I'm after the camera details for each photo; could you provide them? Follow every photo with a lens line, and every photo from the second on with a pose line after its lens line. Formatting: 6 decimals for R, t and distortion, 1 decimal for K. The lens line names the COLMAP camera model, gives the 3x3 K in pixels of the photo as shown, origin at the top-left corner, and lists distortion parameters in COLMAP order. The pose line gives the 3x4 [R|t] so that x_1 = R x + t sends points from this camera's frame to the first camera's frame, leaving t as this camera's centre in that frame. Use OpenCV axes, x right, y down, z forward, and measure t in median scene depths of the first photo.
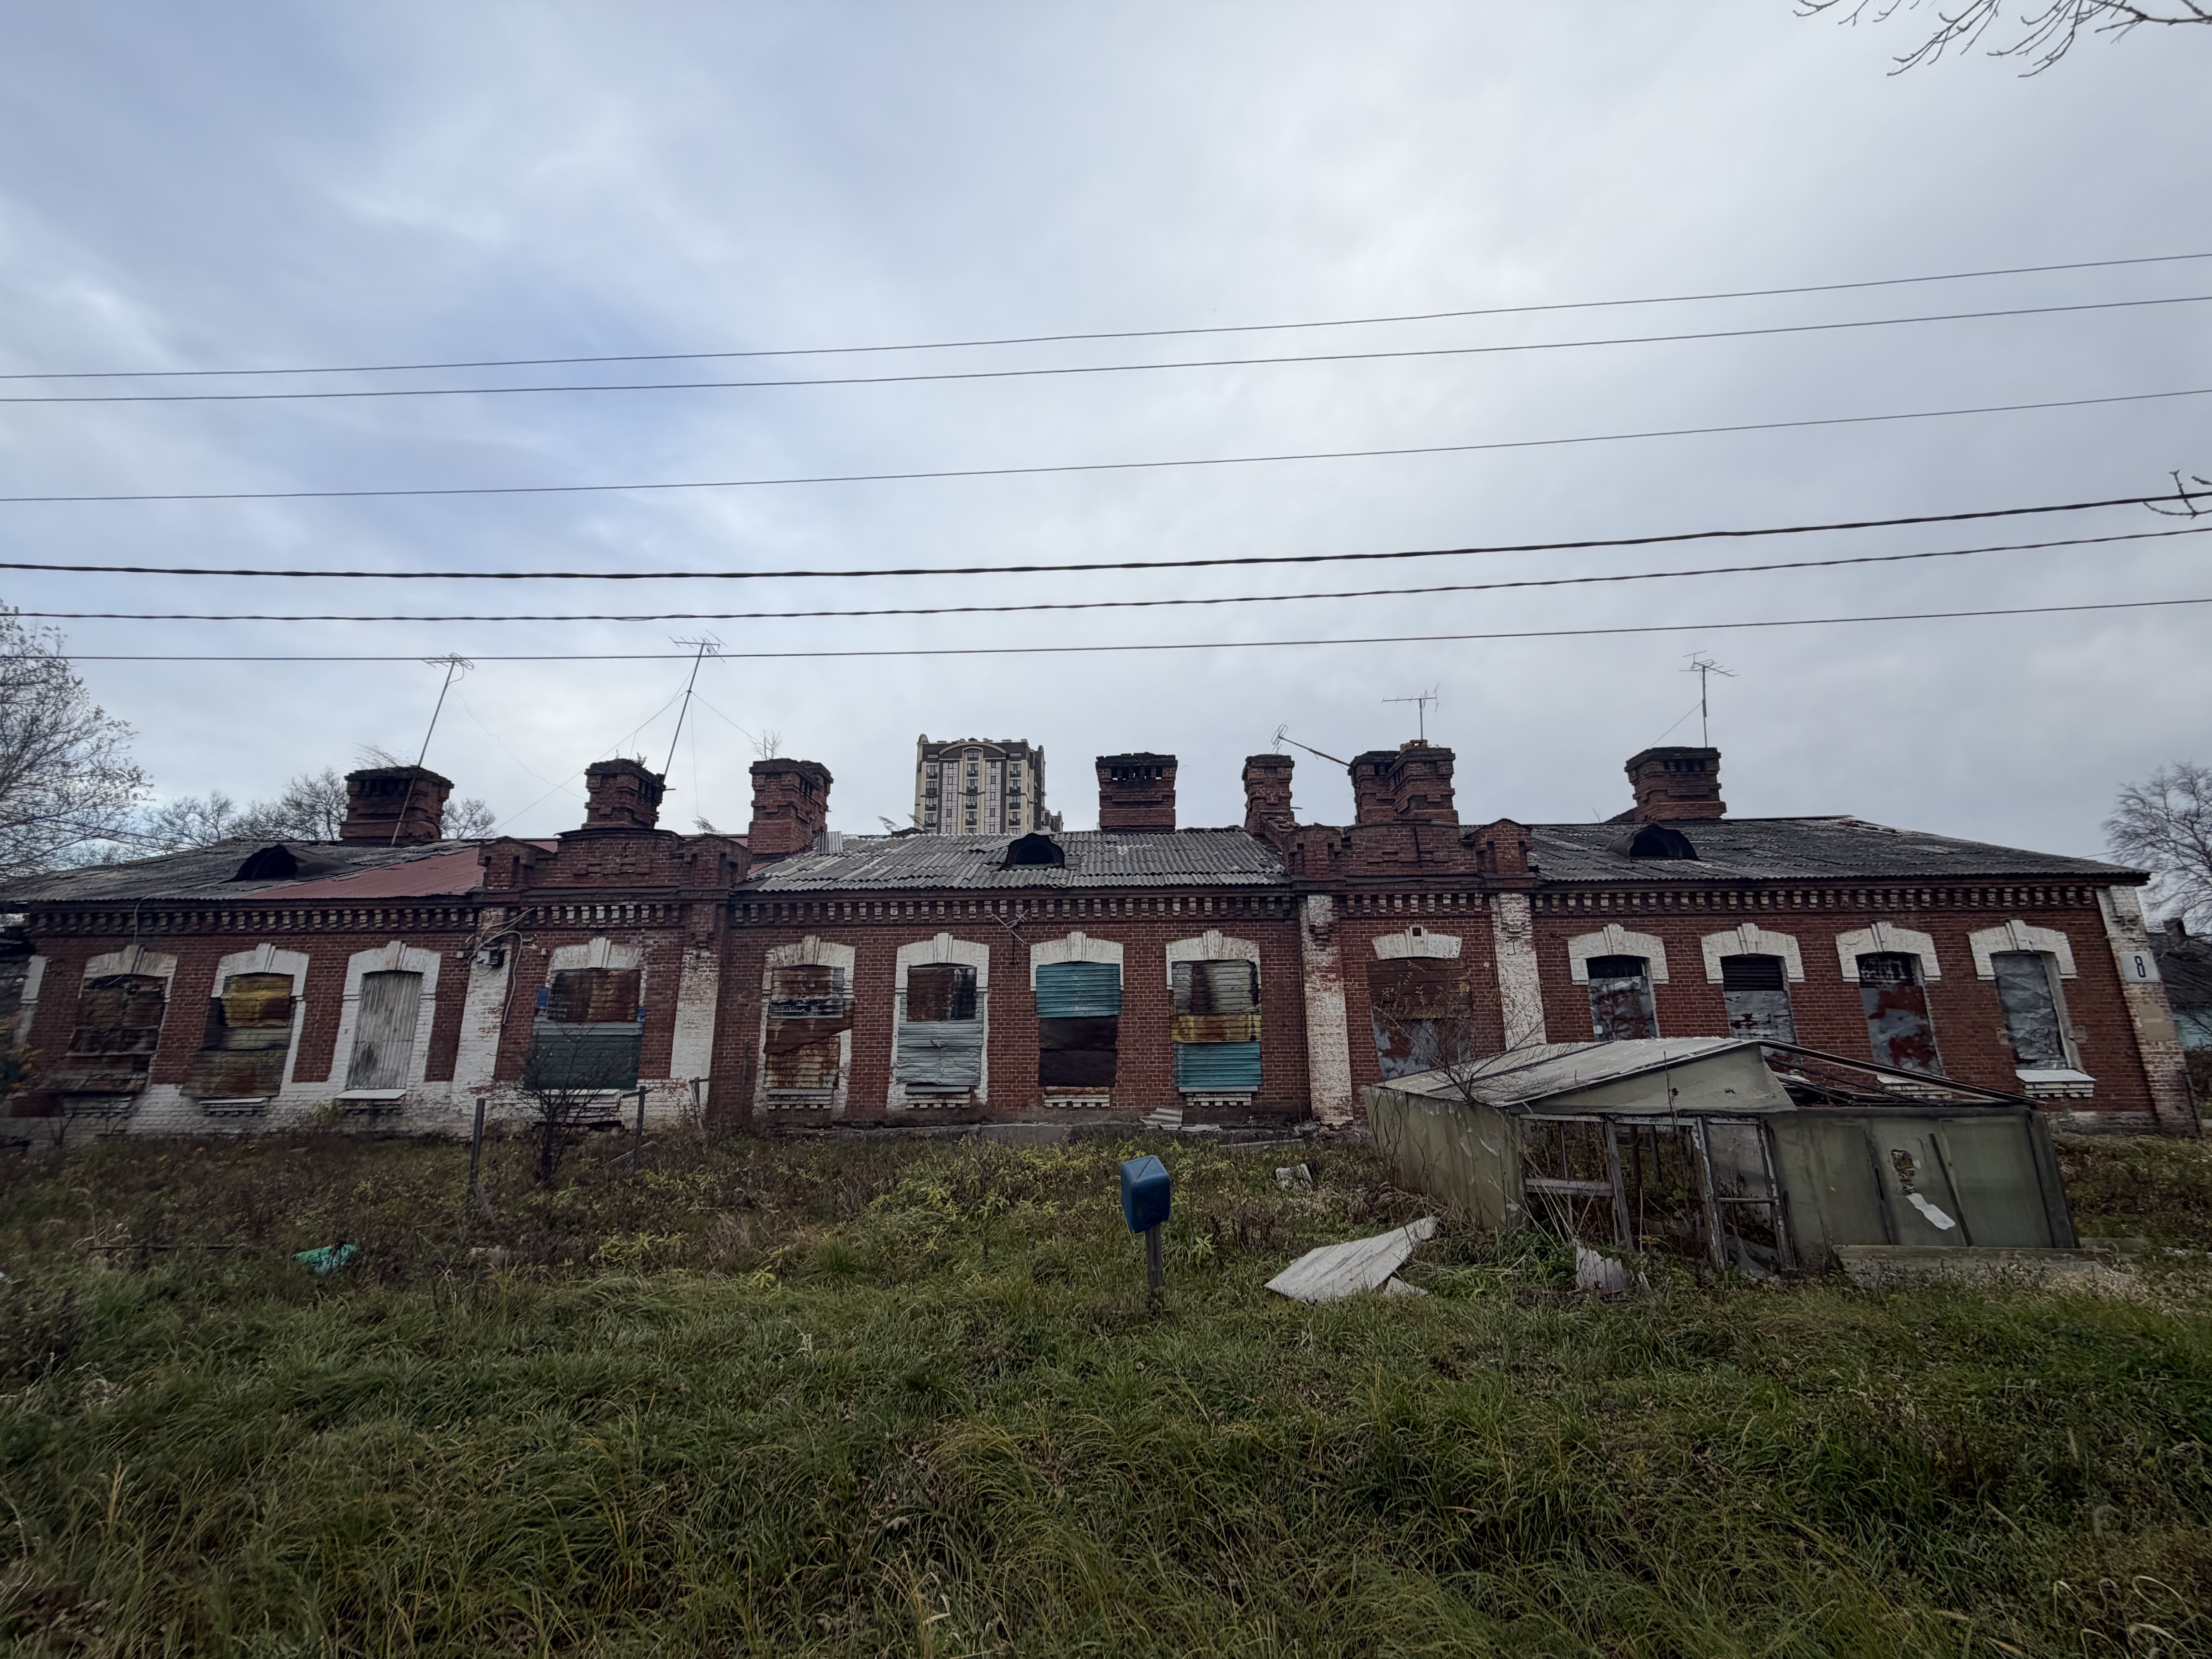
lens RADIAL K [[881.3, 0, 1103.9], [0, 881.3, 826.4], [0, 0, 1]] dist [-0.011691, 0.001456]
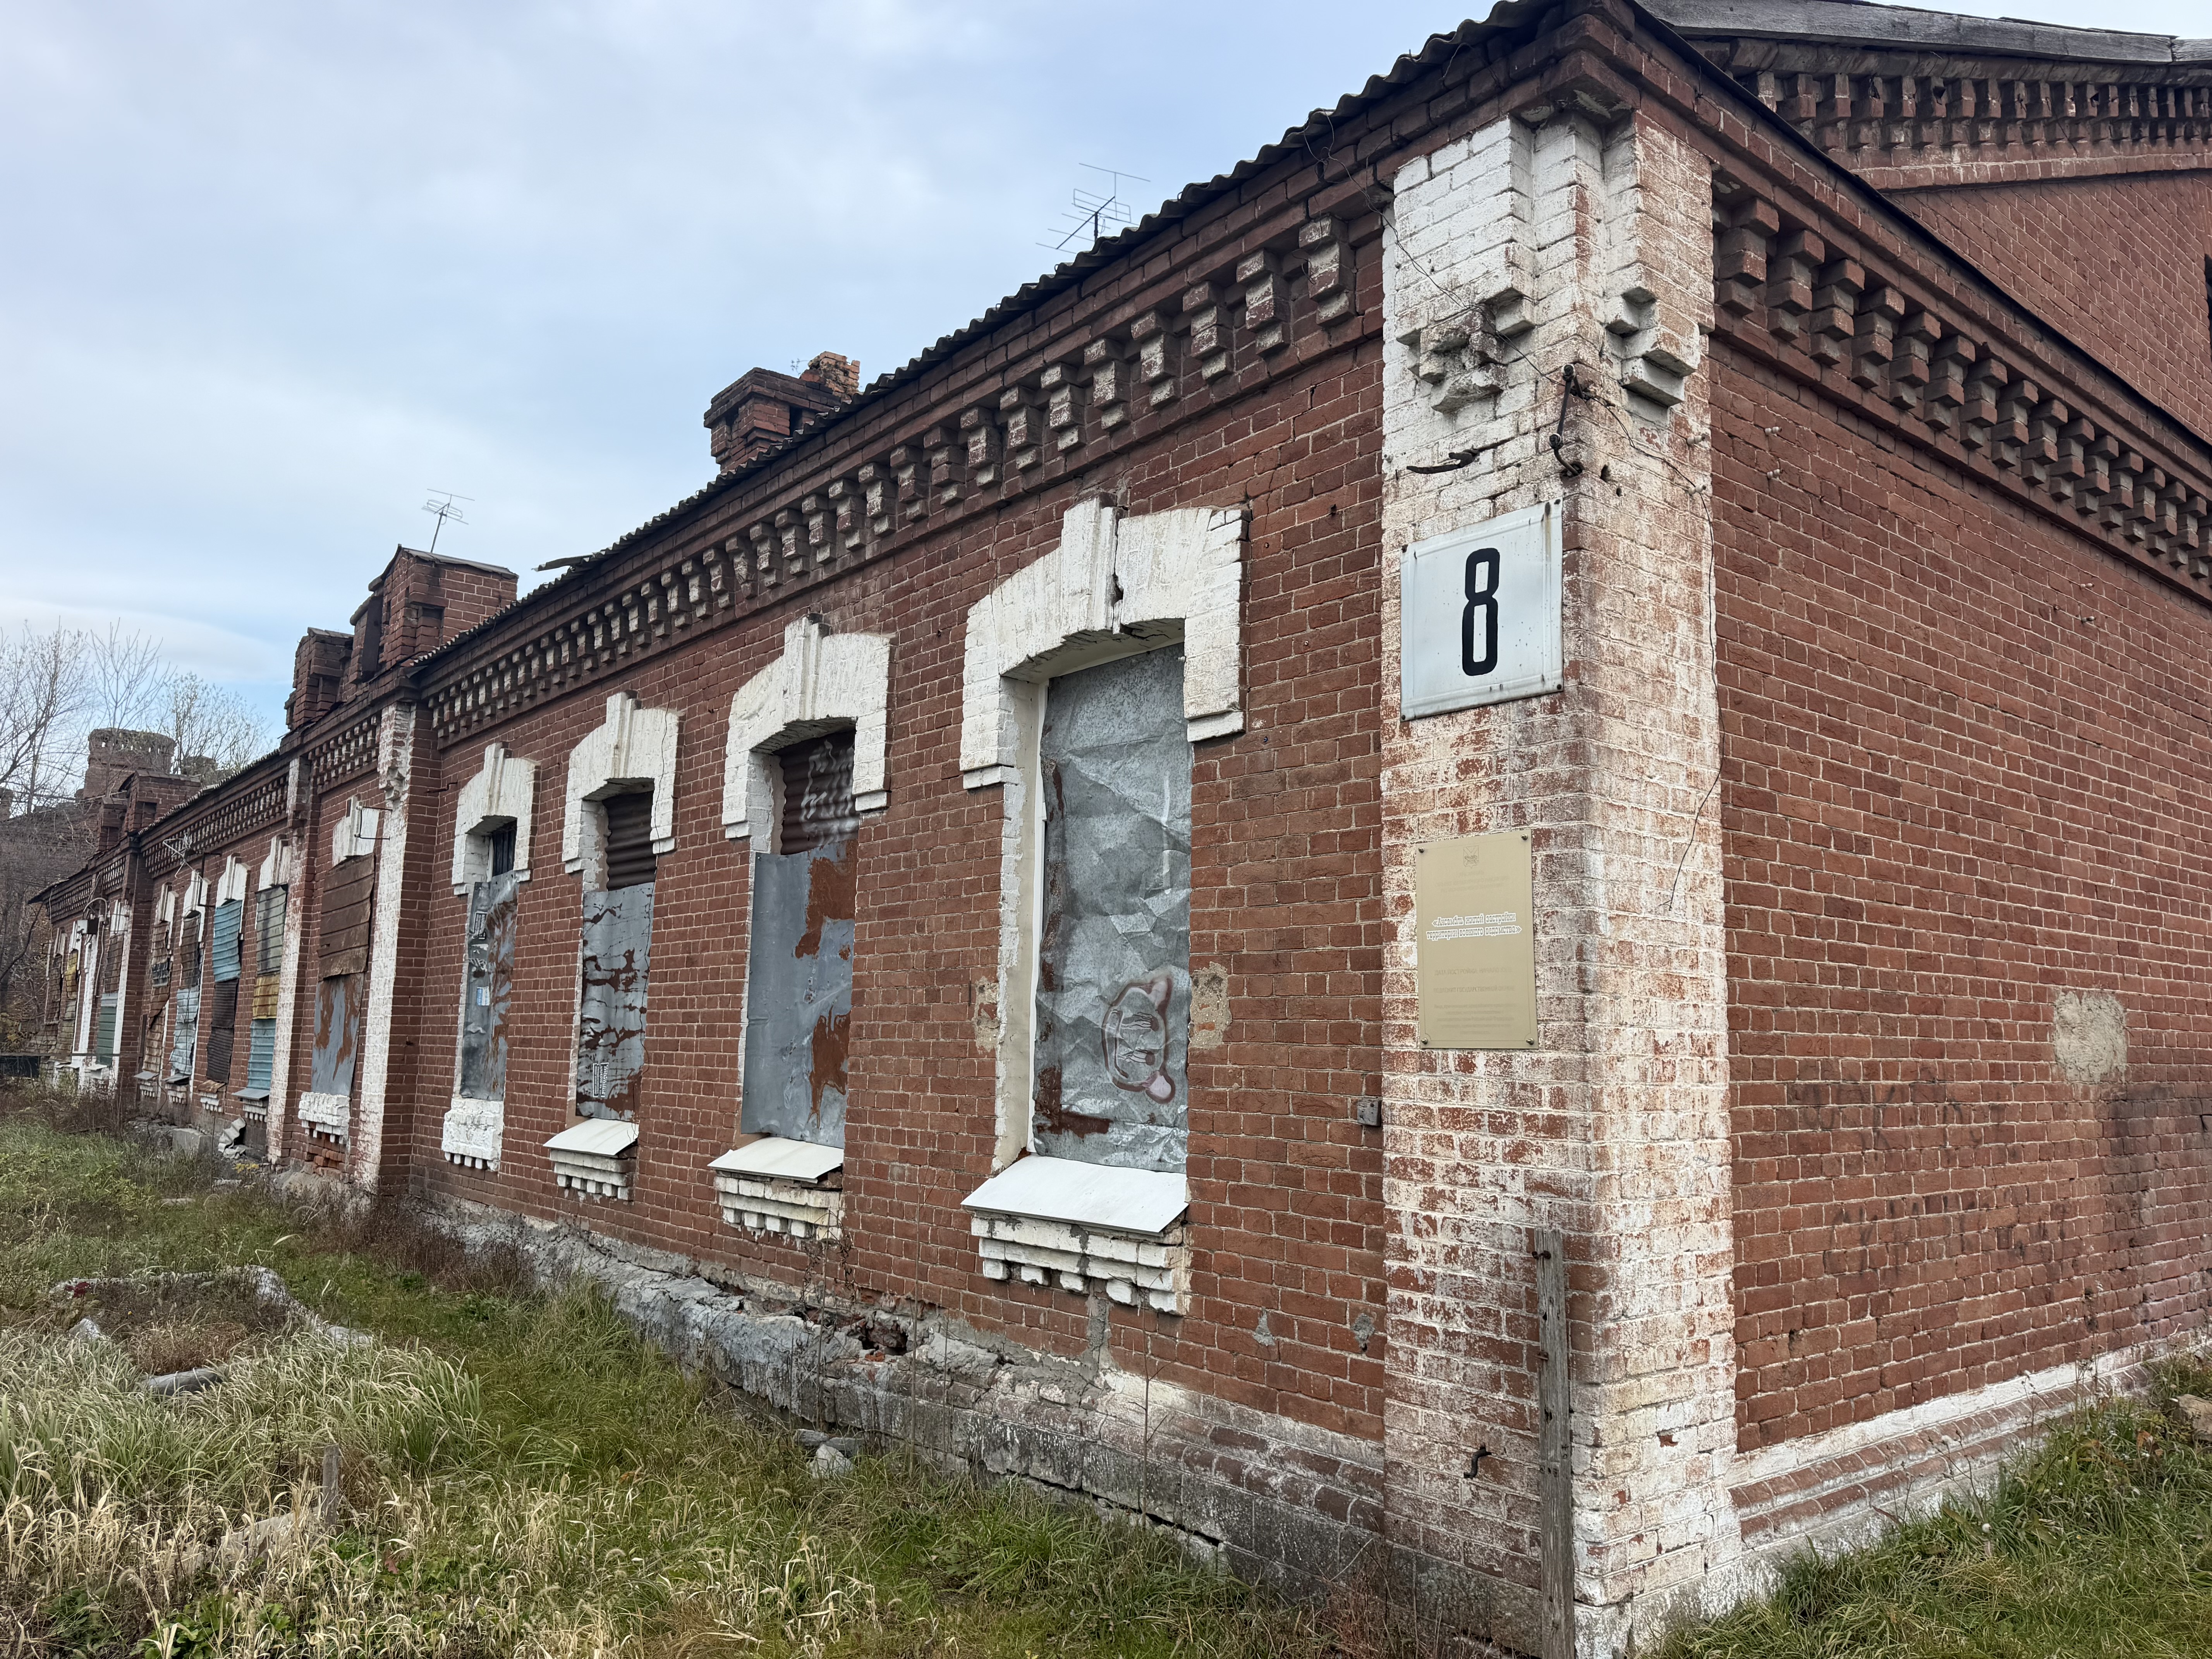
lens RADIAL K [[1551.5, 0, 1096.2], [0, 1551.5, 836.1], [0, 0, 1]] dist [0.056129, -0.063214]
pose [[0.665362, -0.084356, -0.741739, 1.344611], [0.156734, 0.987235, 0.028320, 0.181973], [0.729882, -0.135099, 0.670090, 0.730279]]
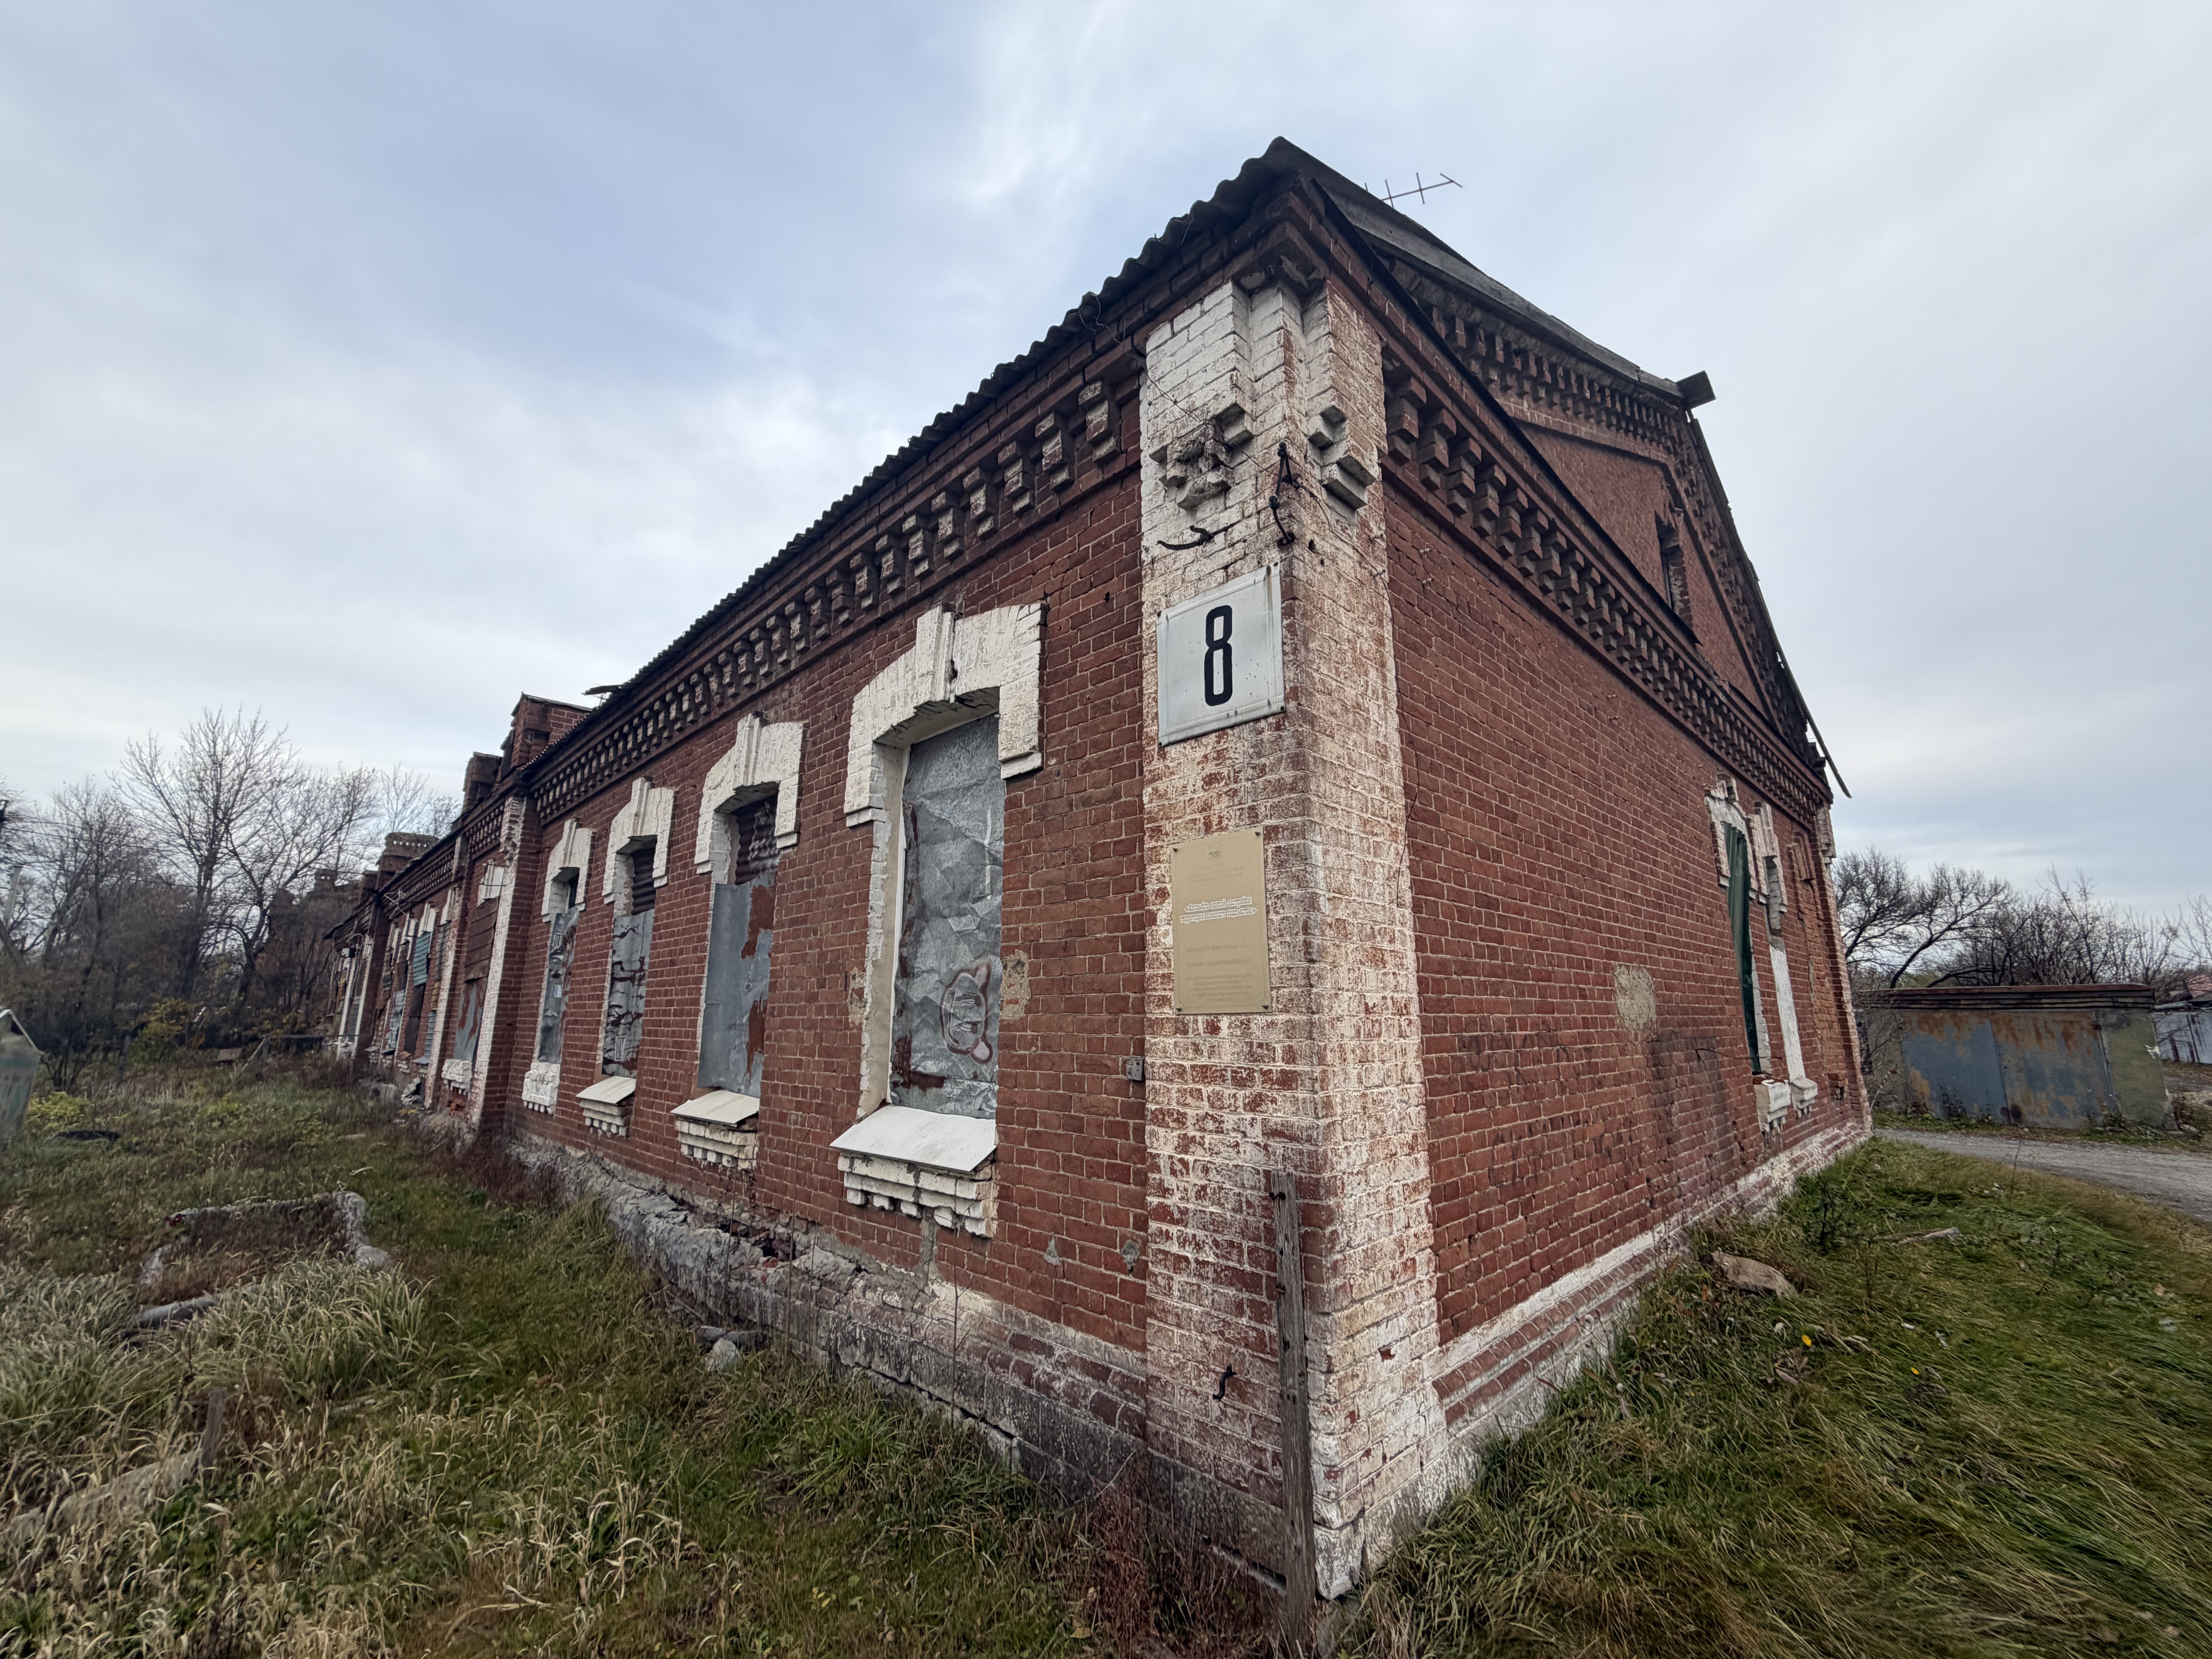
lens RADIAL K [[881.3, 0, 1093.9], [0, 881.3, 831.1], [0, 0, 1]] dist [-0.011691, 0.001456]
pose [[0.730154, -0.140505, -0.668681, 1.288686], [0.159265, 0.986670, -0.033416, 0.202644], [0.664462, -0.082099, 0.742798, 0.810945]]
